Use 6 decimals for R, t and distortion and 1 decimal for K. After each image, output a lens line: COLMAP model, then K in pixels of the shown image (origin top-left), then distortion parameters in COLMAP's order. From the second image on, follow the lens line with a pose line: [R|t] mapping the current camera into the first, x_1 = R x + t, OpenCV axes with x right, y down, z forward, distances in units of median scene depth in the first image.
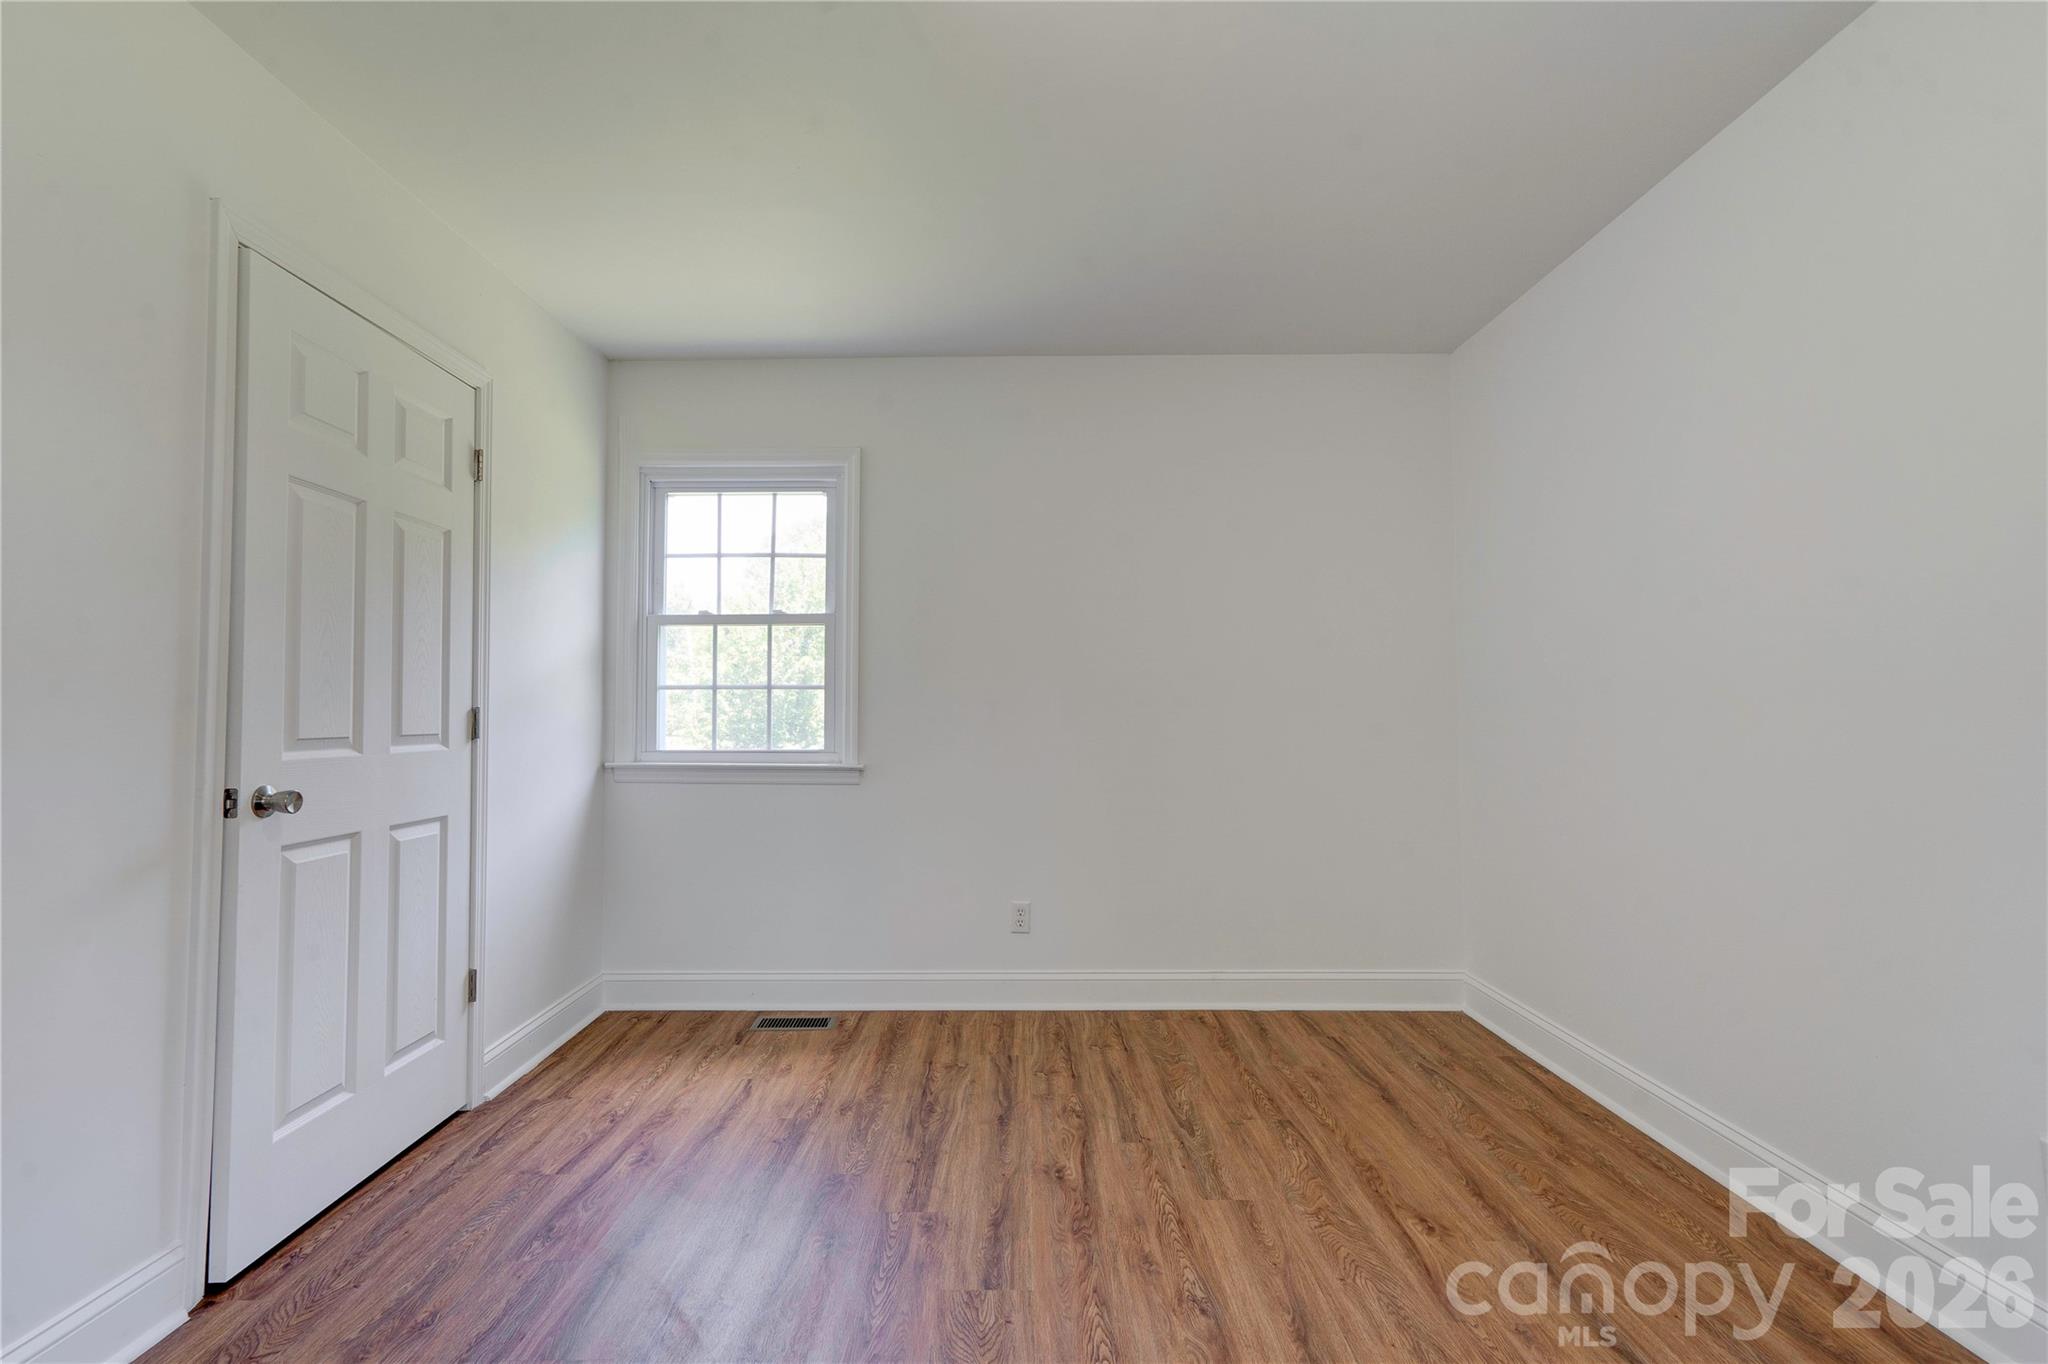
lens RADIAL K [[932.5, 0, 997.8], [0, 932.5, 678.4], [0, 0, 1]] dist [-0.007762, 0.014479]
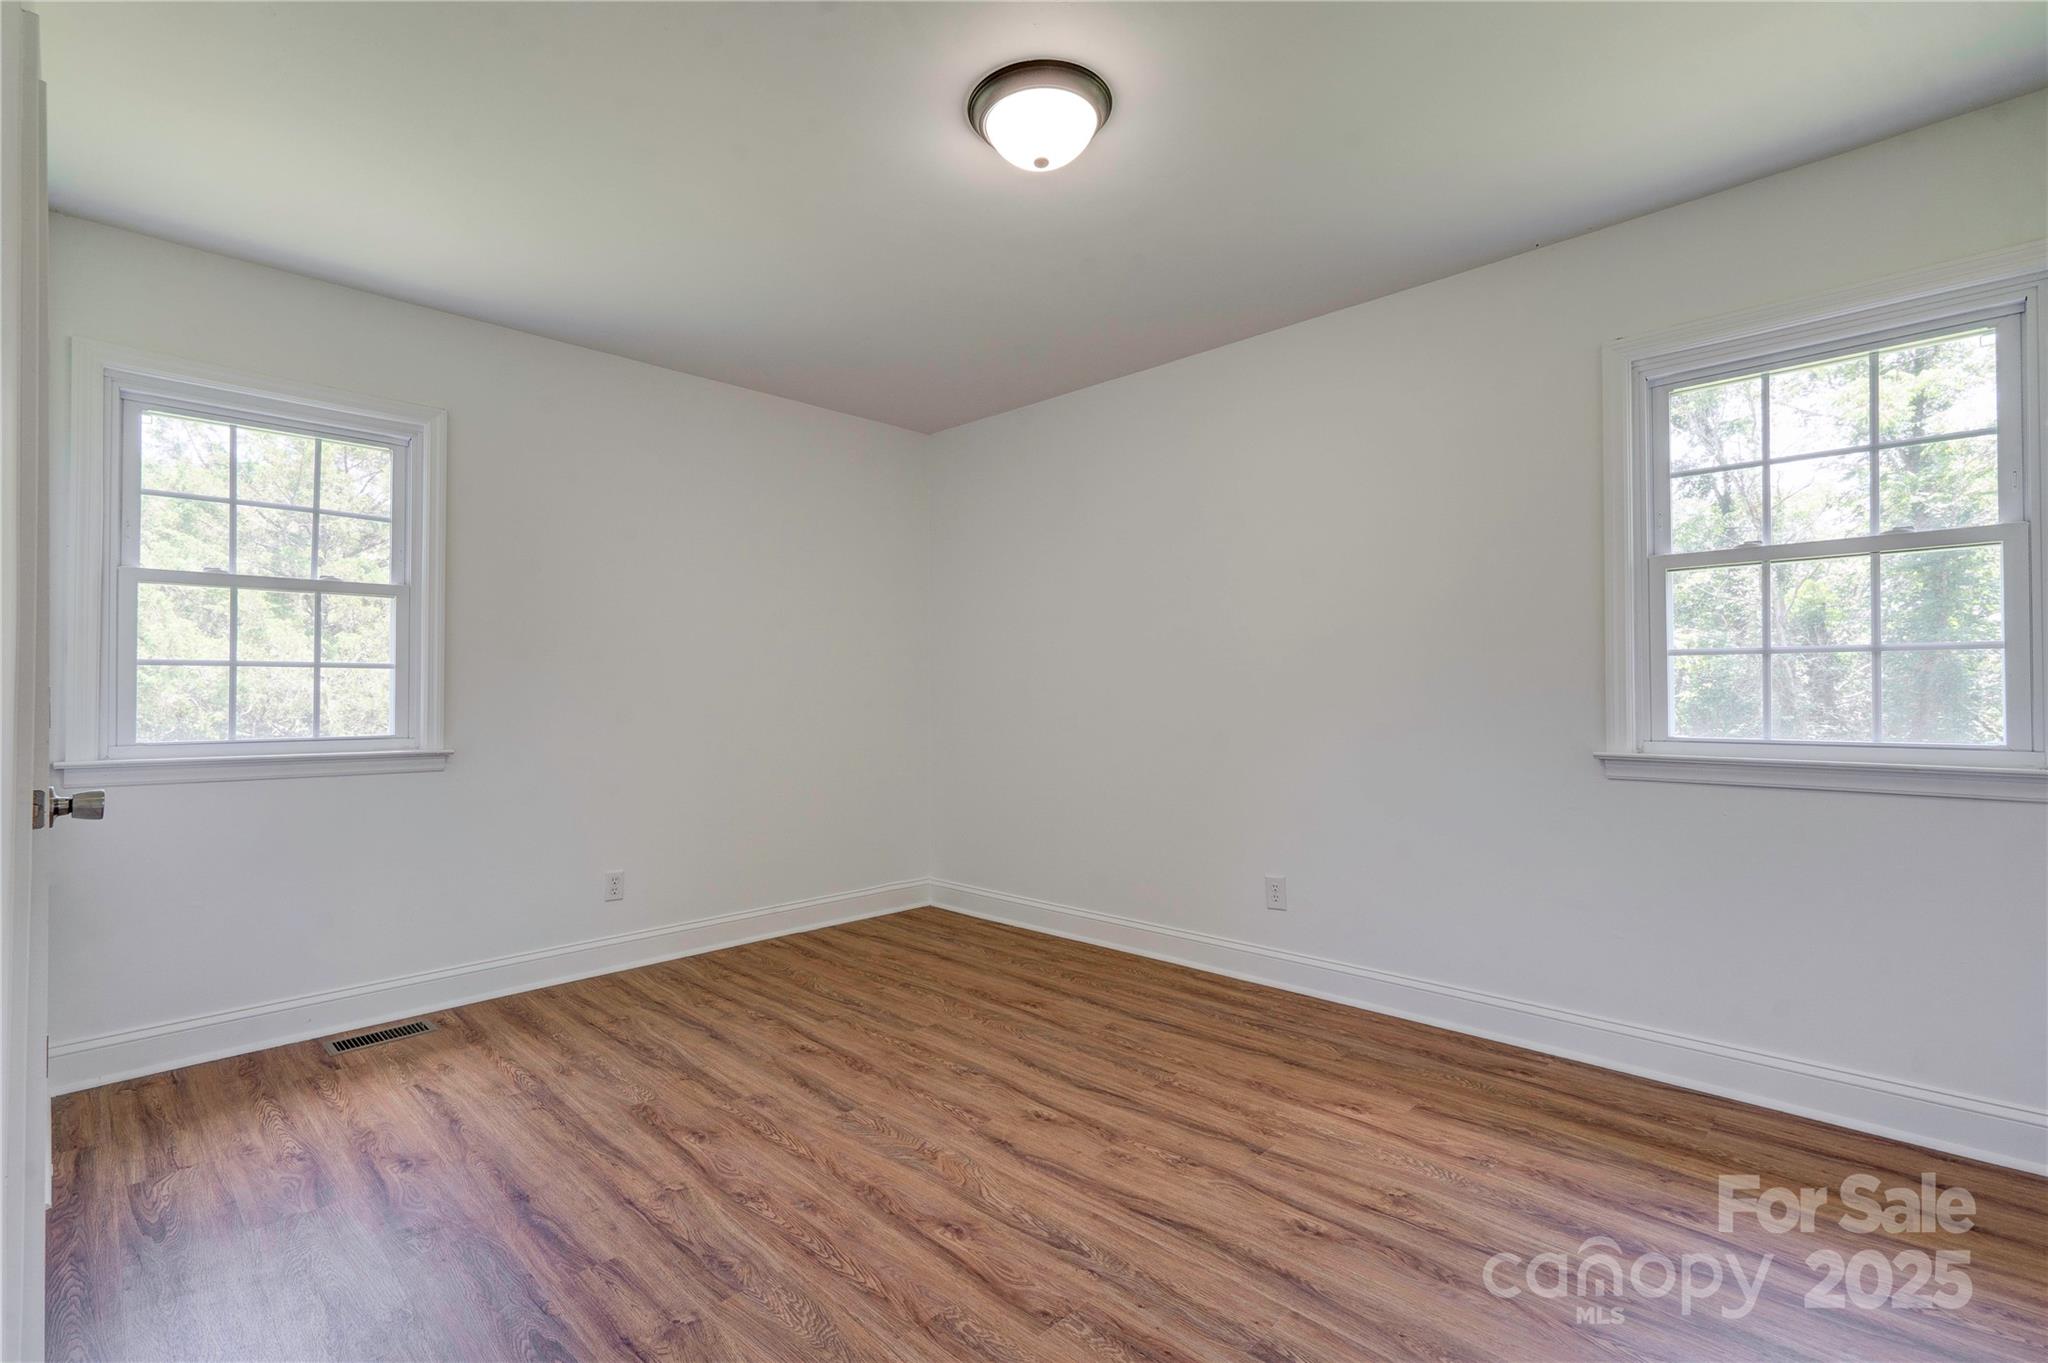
lens RADIAL K [[932.5, 0, 997.8], [0, 932.5, 677.9], [0, 0, 1]] dist [-0.007762, 0.014479]
pose [[0.701158, 0.010994, 0.712921, -0.490707], [-0.022093, 0.999736, 0.006310, 0.002470], [-0.712664, -0.020175, 0.701216, -0.061538]]
